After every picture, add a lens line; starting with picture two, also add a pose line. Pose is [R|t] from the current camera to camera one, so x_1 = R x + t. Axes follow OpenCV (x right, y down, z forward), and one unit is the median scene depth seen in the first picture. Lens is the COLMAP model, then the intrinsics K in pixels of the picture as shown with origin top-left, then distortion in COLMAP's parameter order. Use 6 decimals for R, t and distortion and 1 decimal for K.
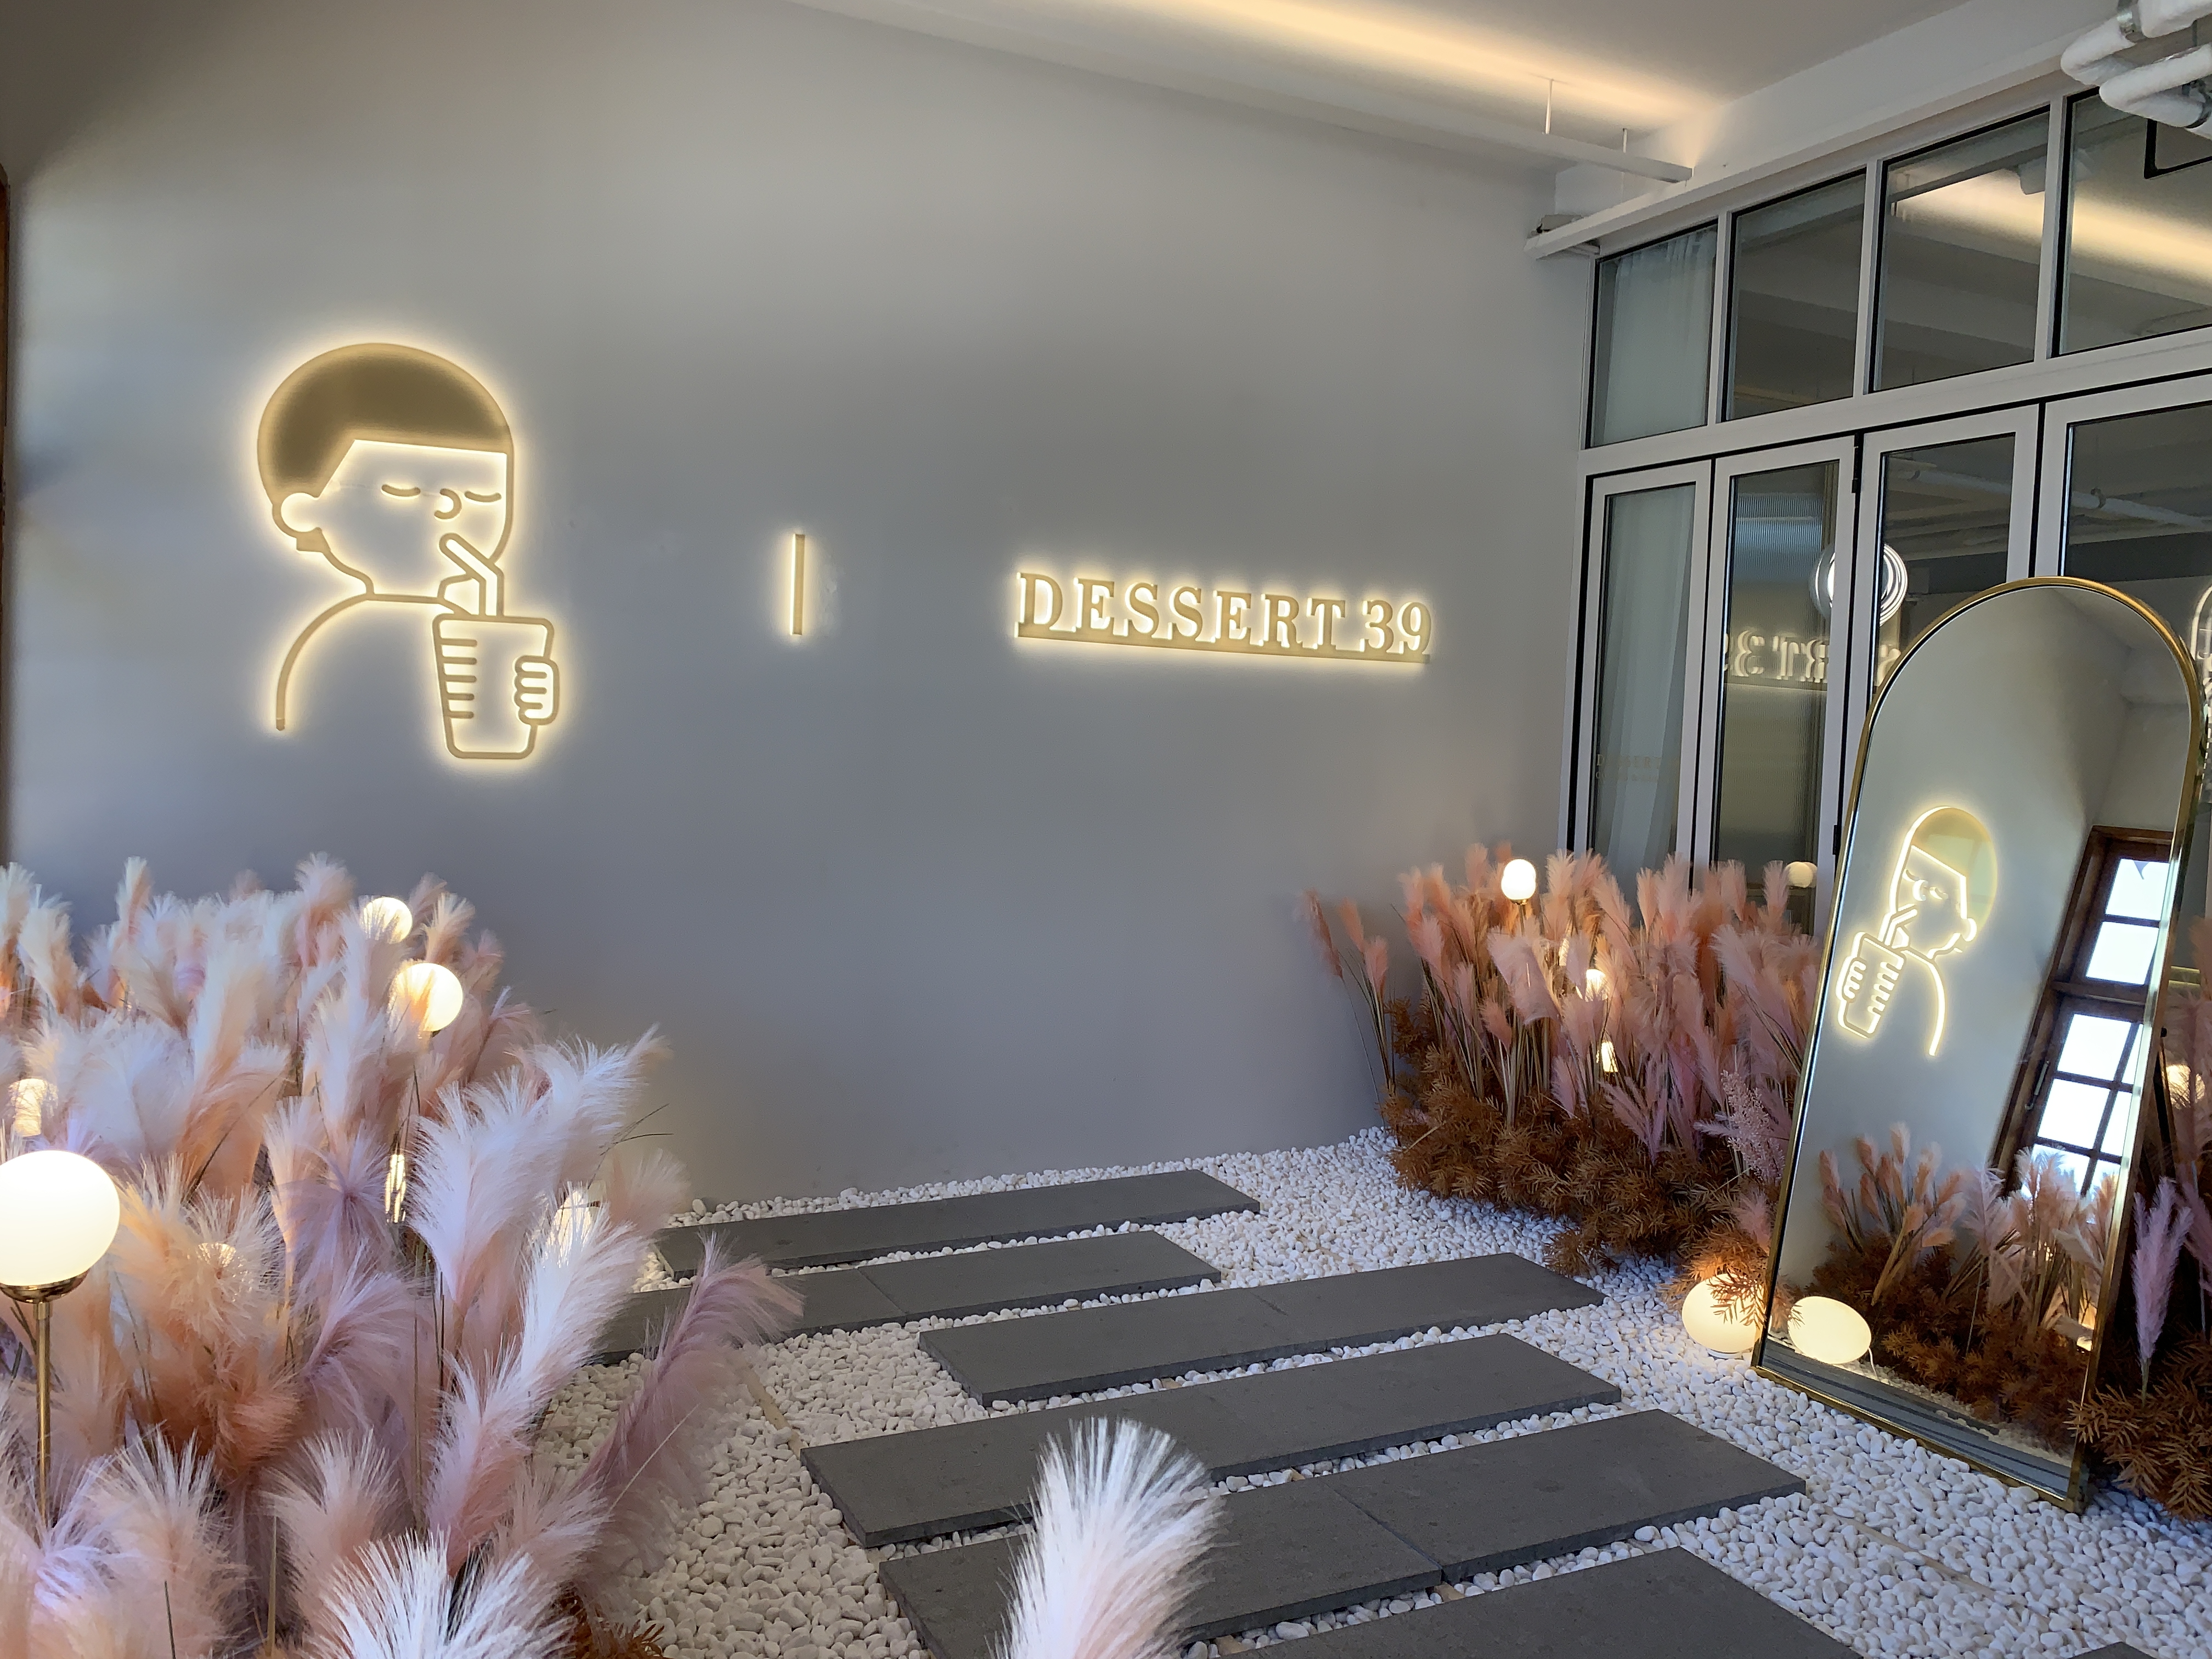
lens RADIAL K [[1671.2, 0, 1107.4], [0, 1671.2, 791.2], [0, 0, 1]] dist [0.038577, -0.038252]
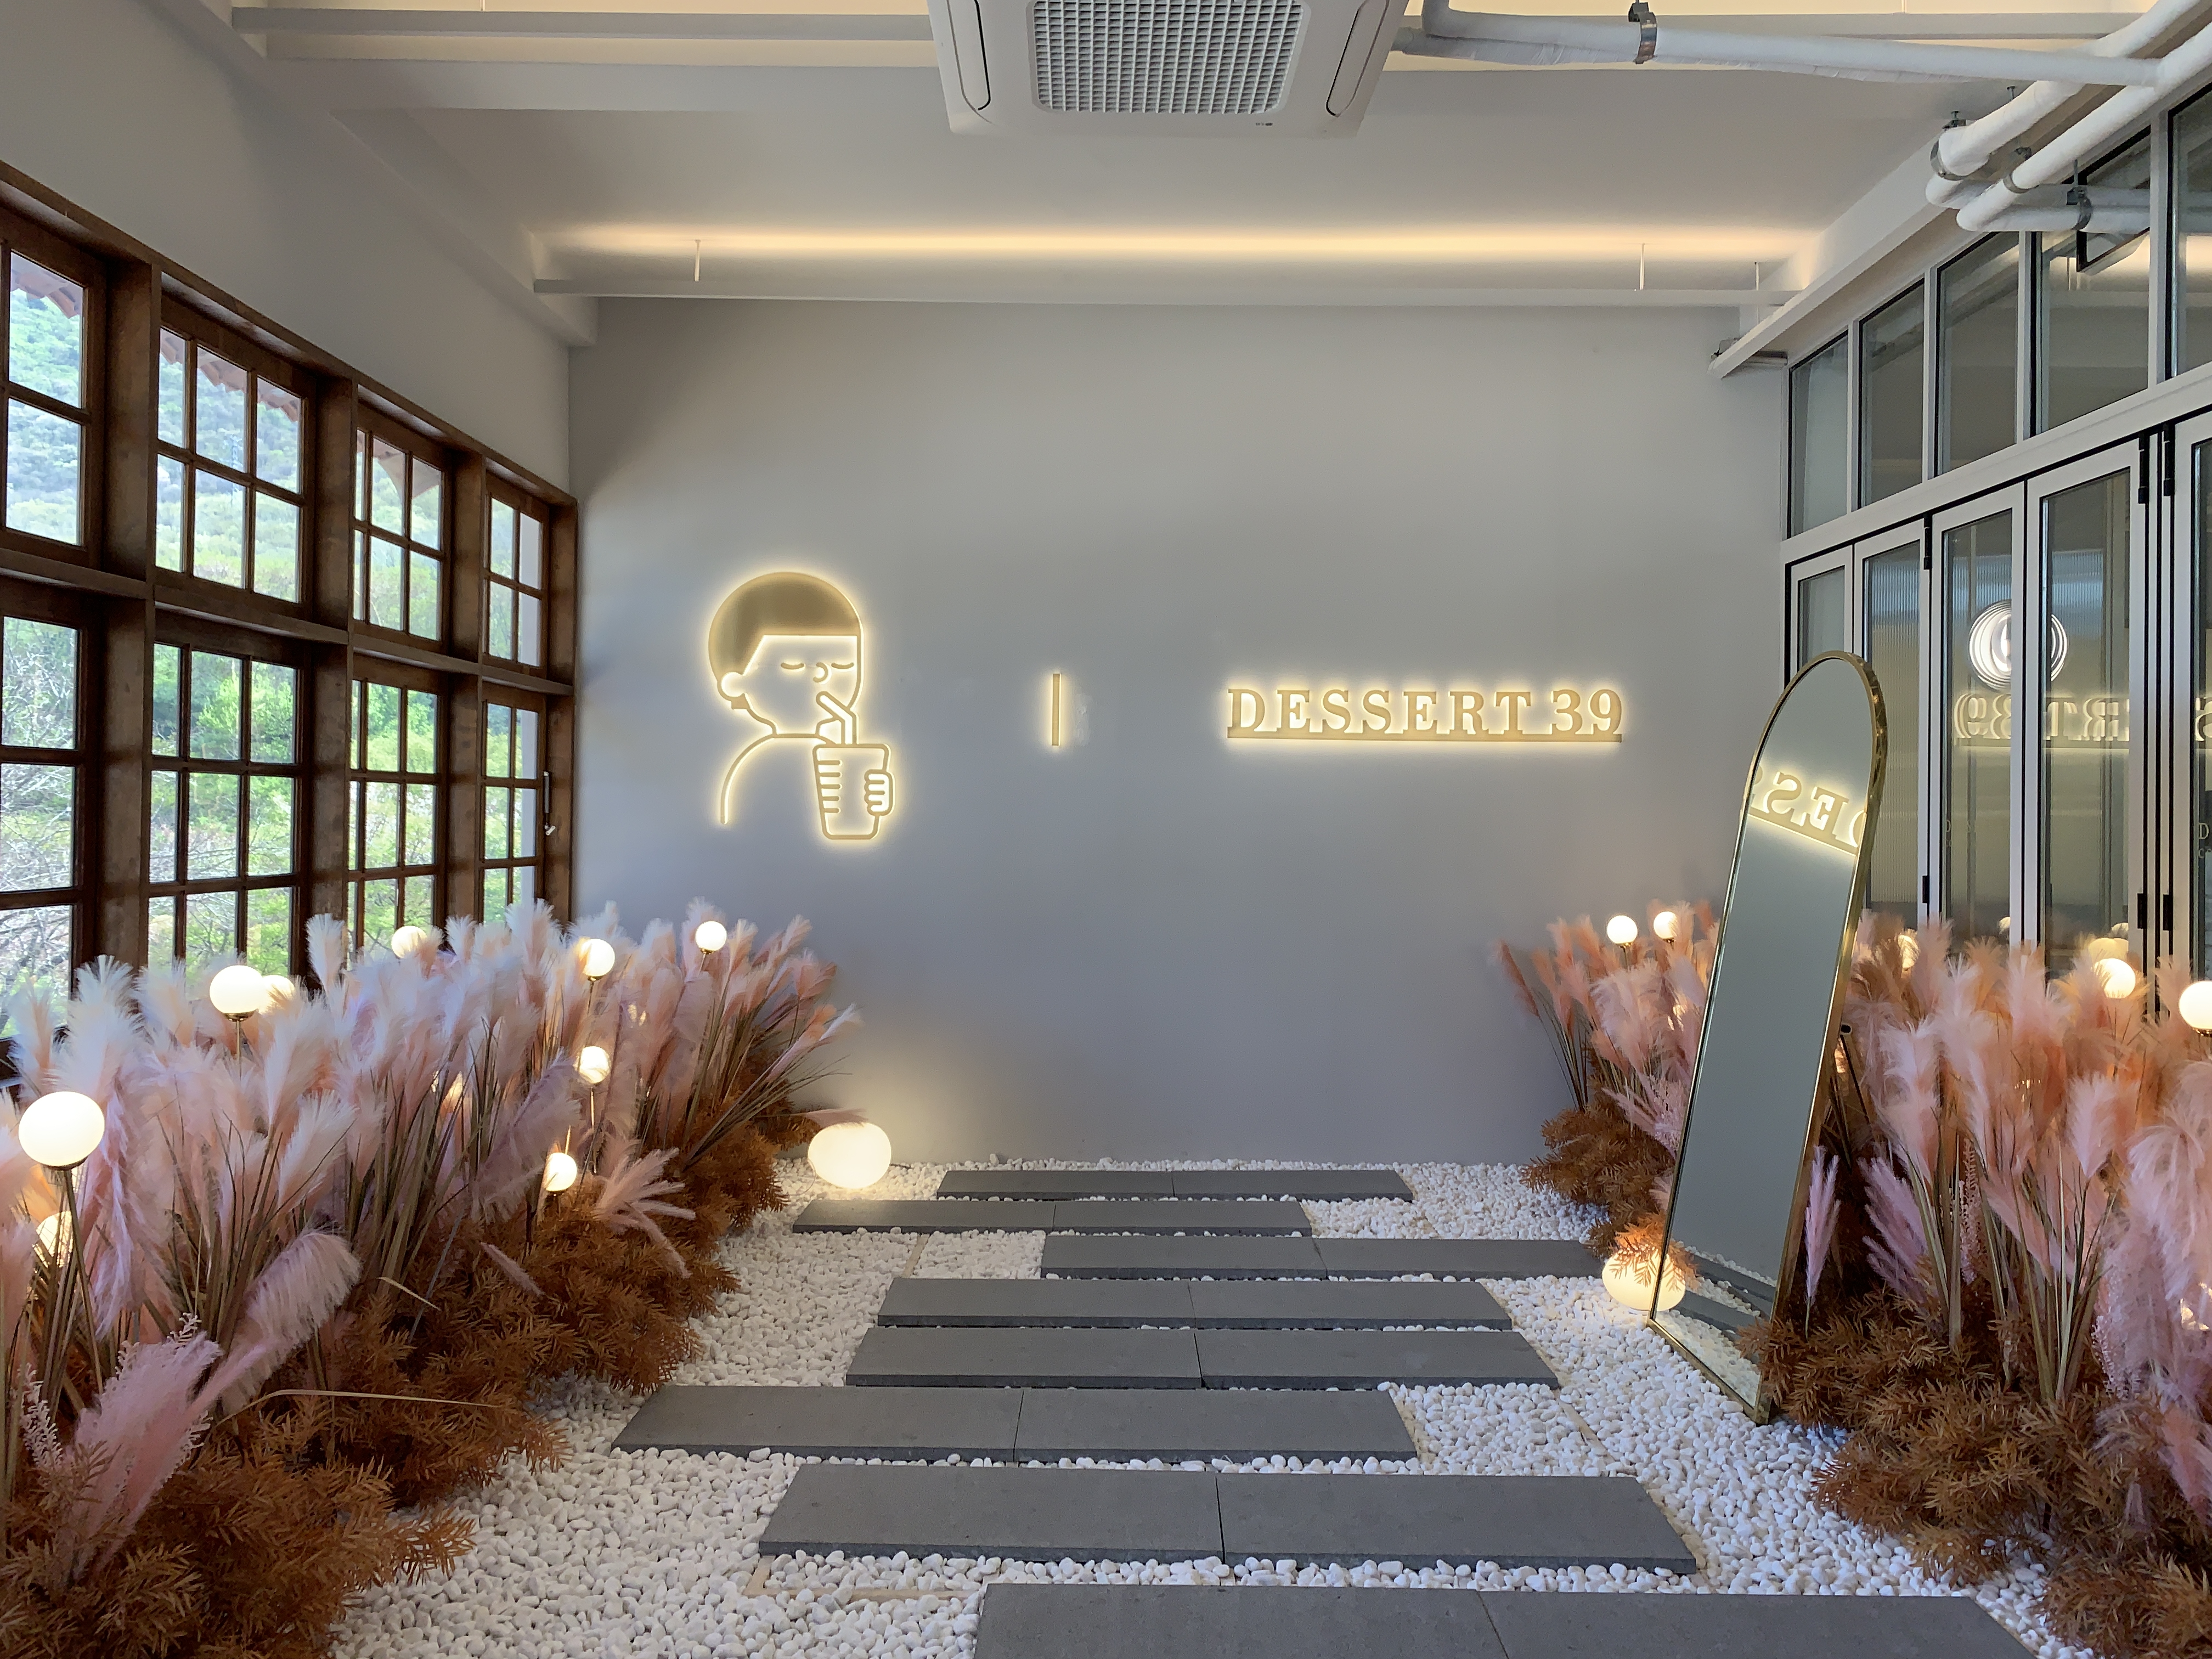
lens RADIAL K [[1671.2, 0, 1114.6], [0, 1671.2, 793.3], [0, 0, 1]] dist [0.038577, -0.038252]
pose [[0.895228, -0.034965, -0.444234, 0.440307], [0.009869, 0.998228, -0.058682, 0.025414], [0.445499, 0.048150, 0.893987, -0.194830]]
